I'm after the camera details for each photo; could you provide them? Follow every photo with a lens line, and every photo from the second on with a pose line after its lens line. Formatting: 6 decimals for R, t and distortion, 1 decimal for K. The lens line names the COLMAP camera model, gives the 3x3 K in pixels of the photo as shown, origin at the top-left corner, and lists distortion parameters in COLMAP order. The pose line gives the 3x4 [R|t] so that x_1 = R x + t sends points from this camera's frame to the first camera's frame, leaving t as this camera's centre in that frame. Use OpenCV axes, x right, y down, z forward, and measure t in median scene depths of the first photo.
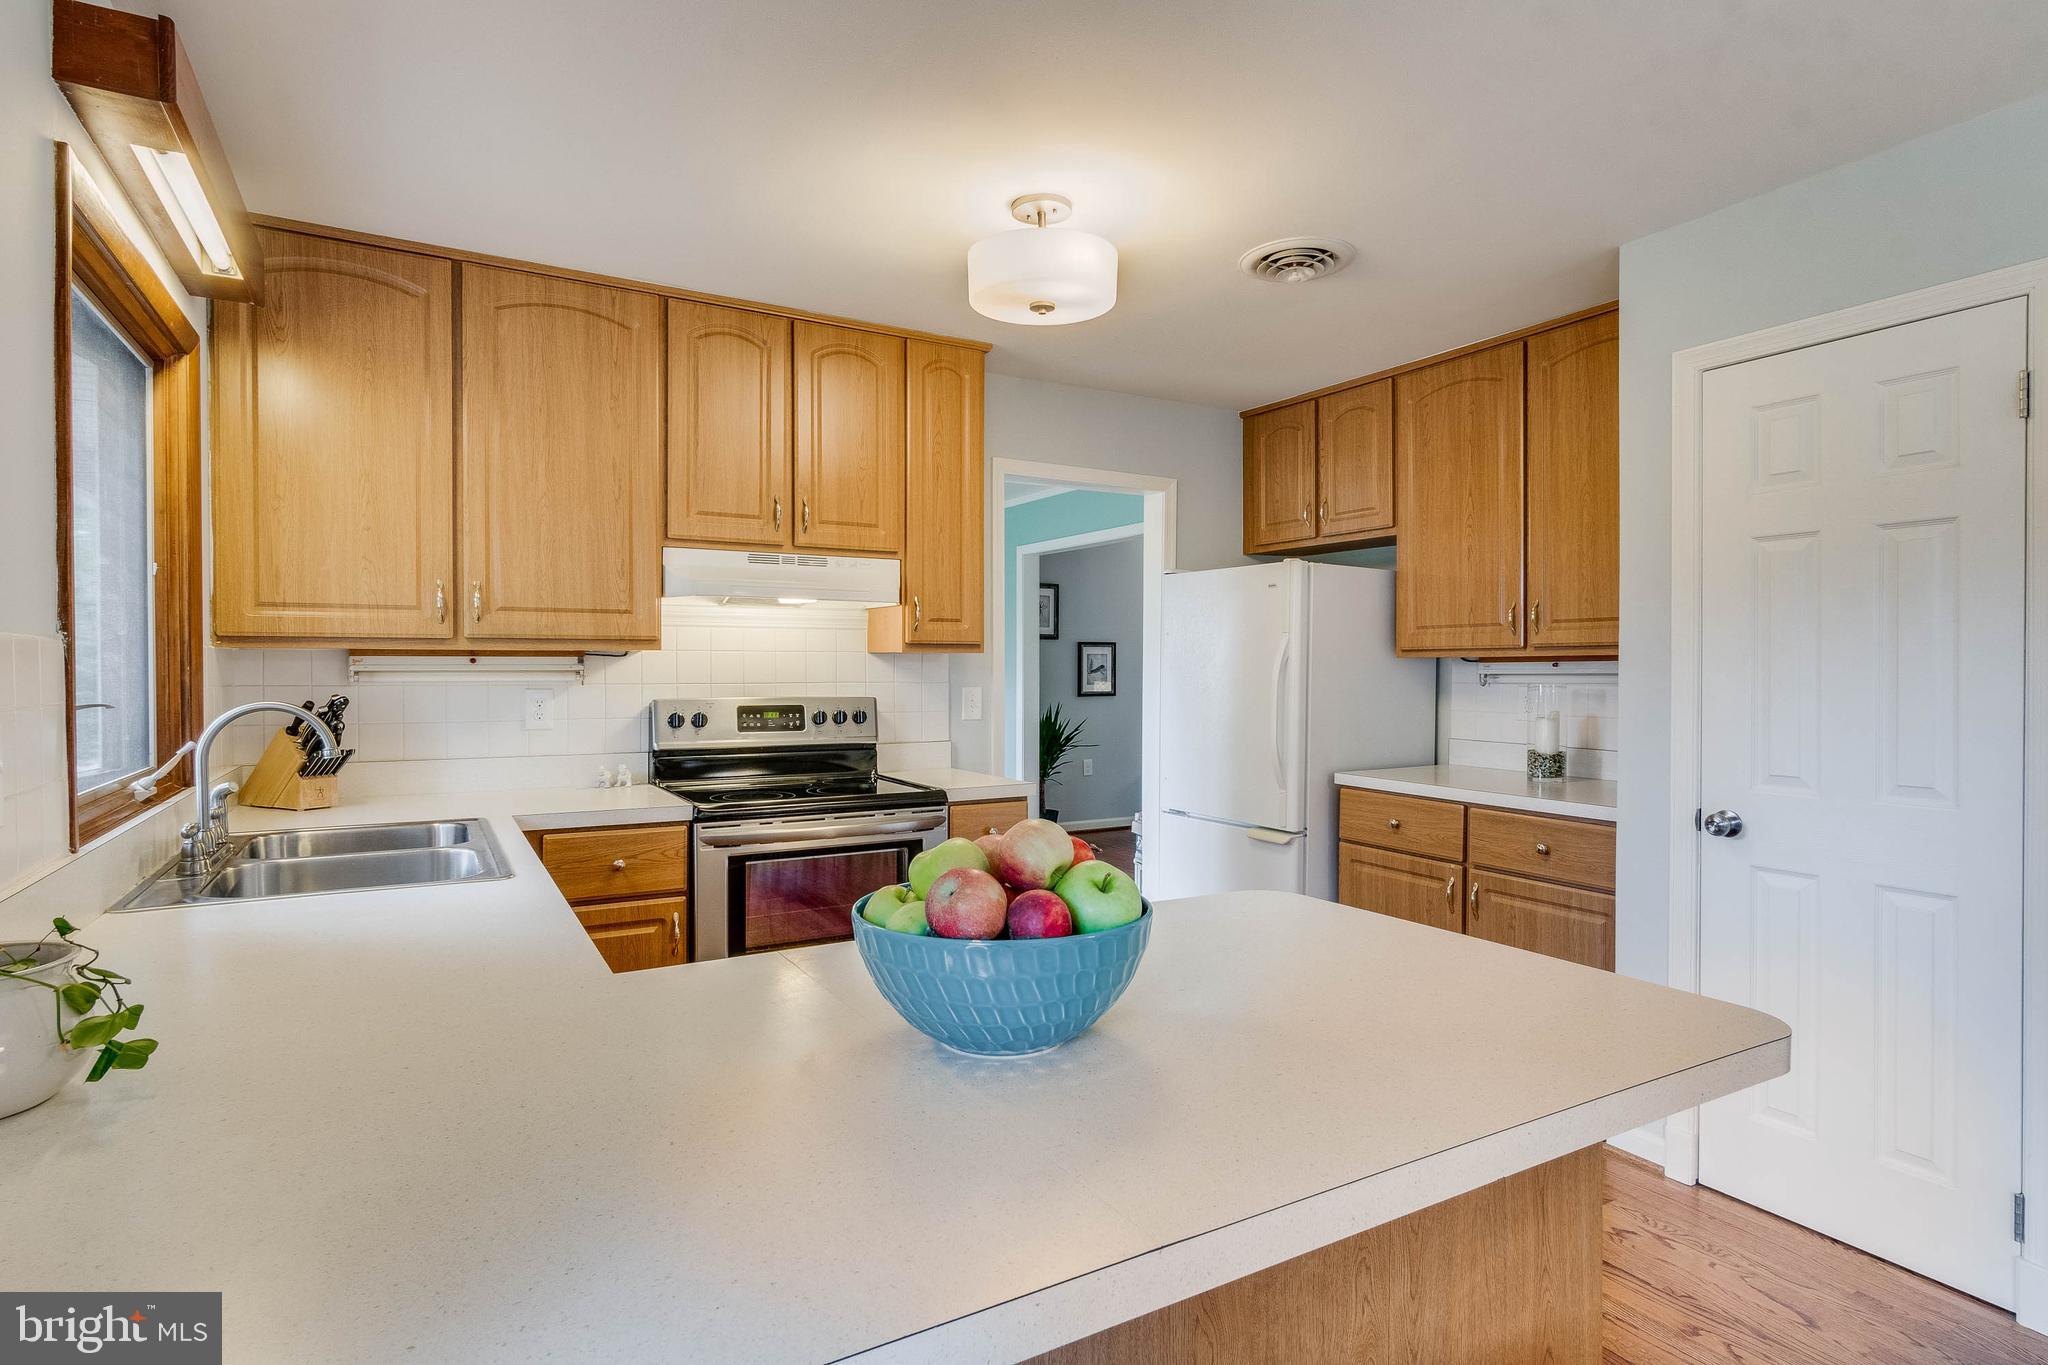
lens RADIAL K [[1060.7, 0, 1053.9], [0, 1060.7, 675.5], [0, 0, 1]] dist [-0.003270, 0.000191]
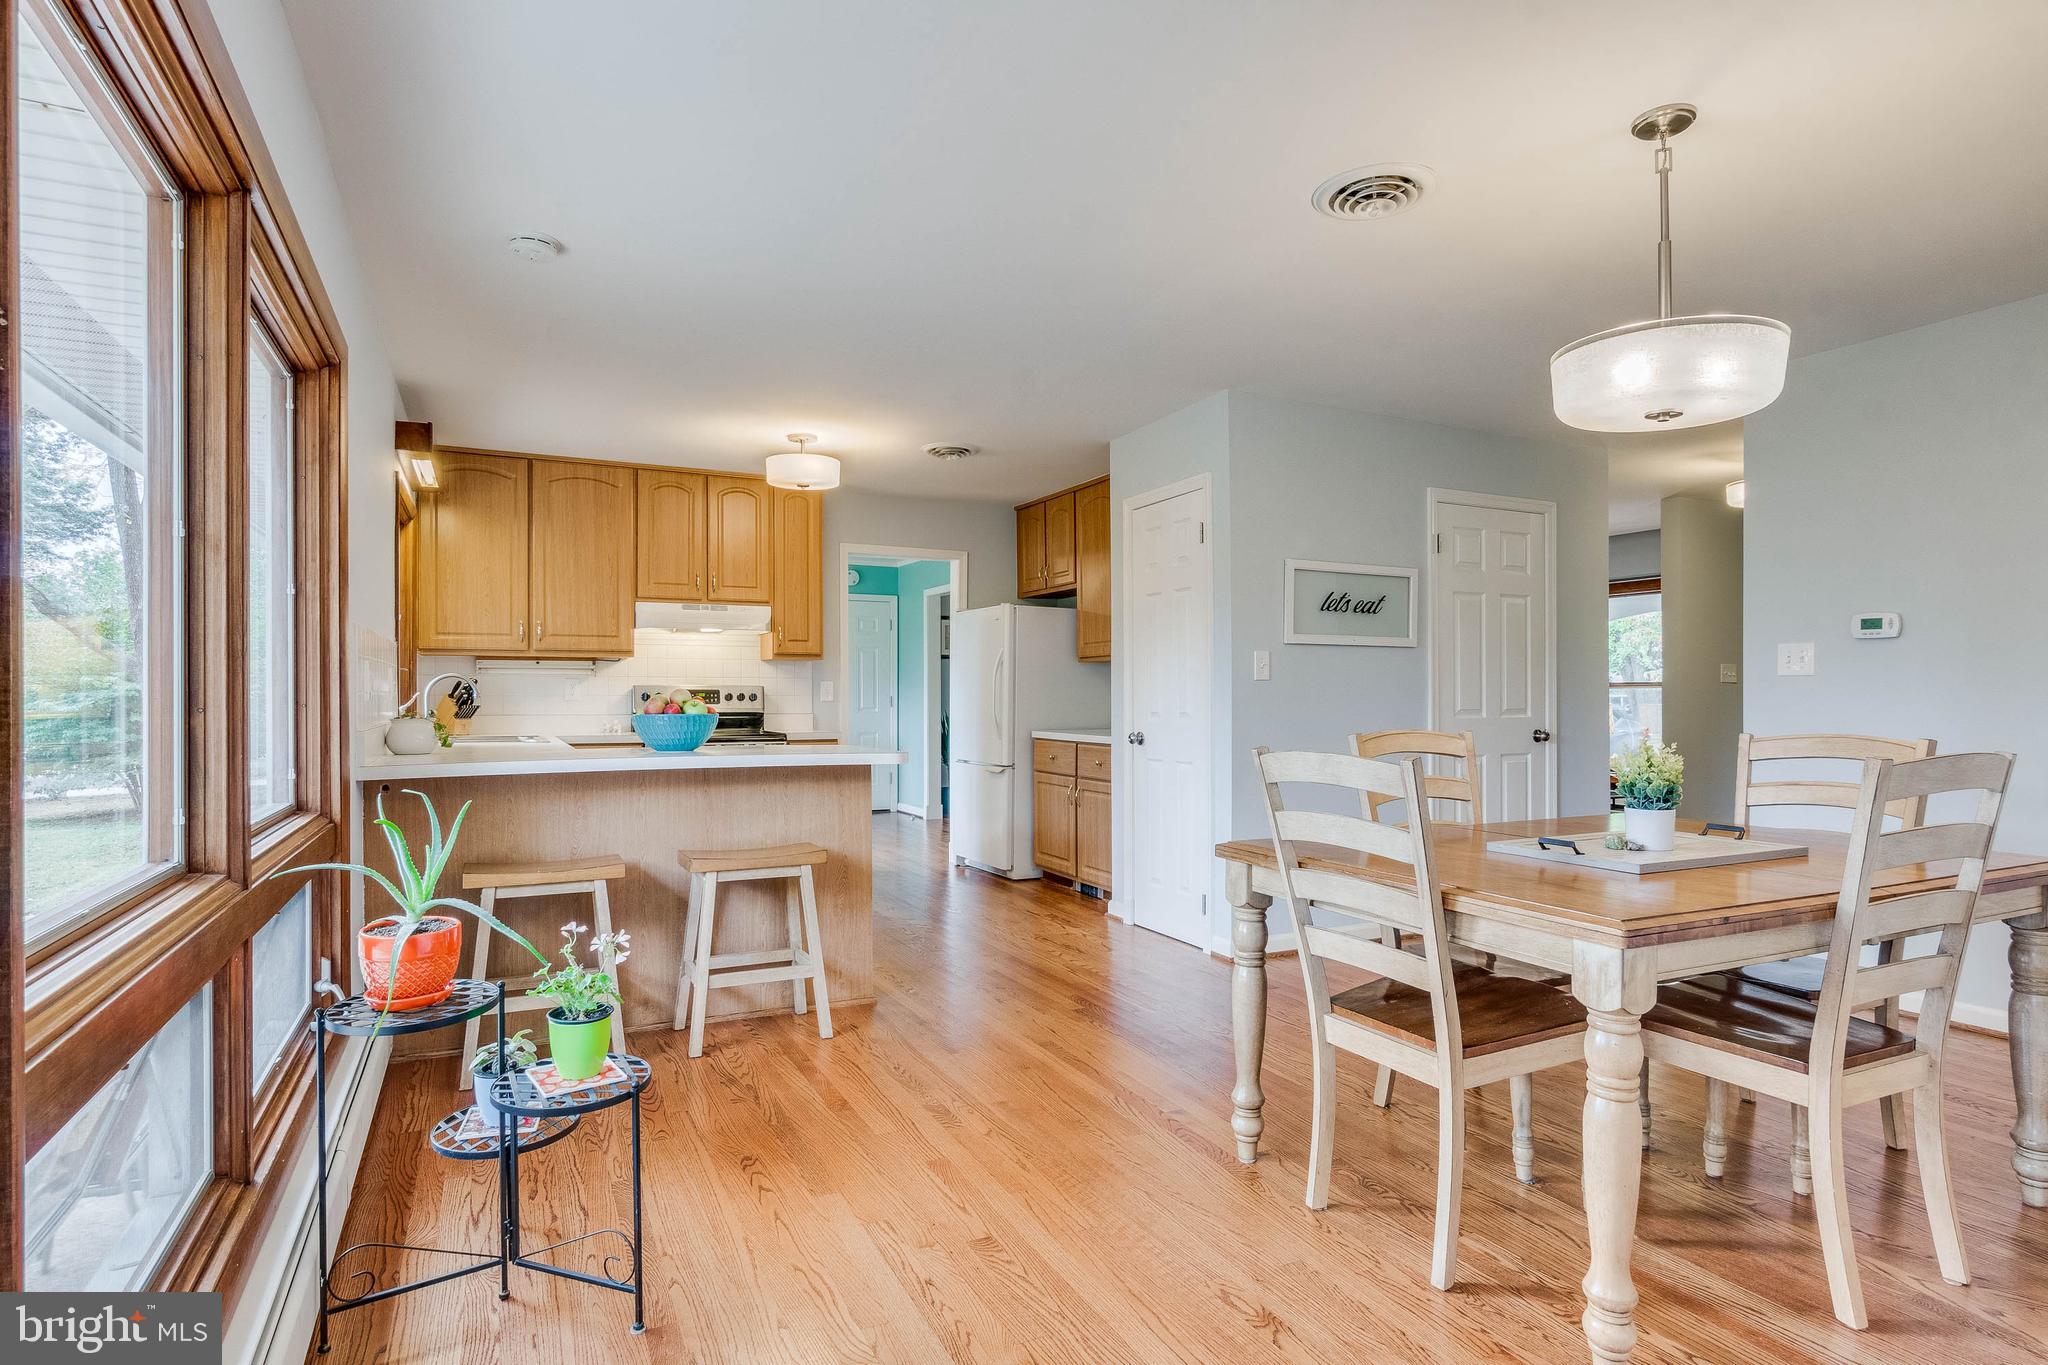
lens RADIAL K [[1061.2, 0, 1010.7], [0, 1061.2, 694.0], [0, 0, 1]] dist [-0.002226, 0.000650]
pose [[0.996208, -0.001637, -0.086991, 0.458255], [0.000791, 0.999952, -0.009758, 0.061034], [0.087002, 0.009652, 0.996161, -0.813290]]
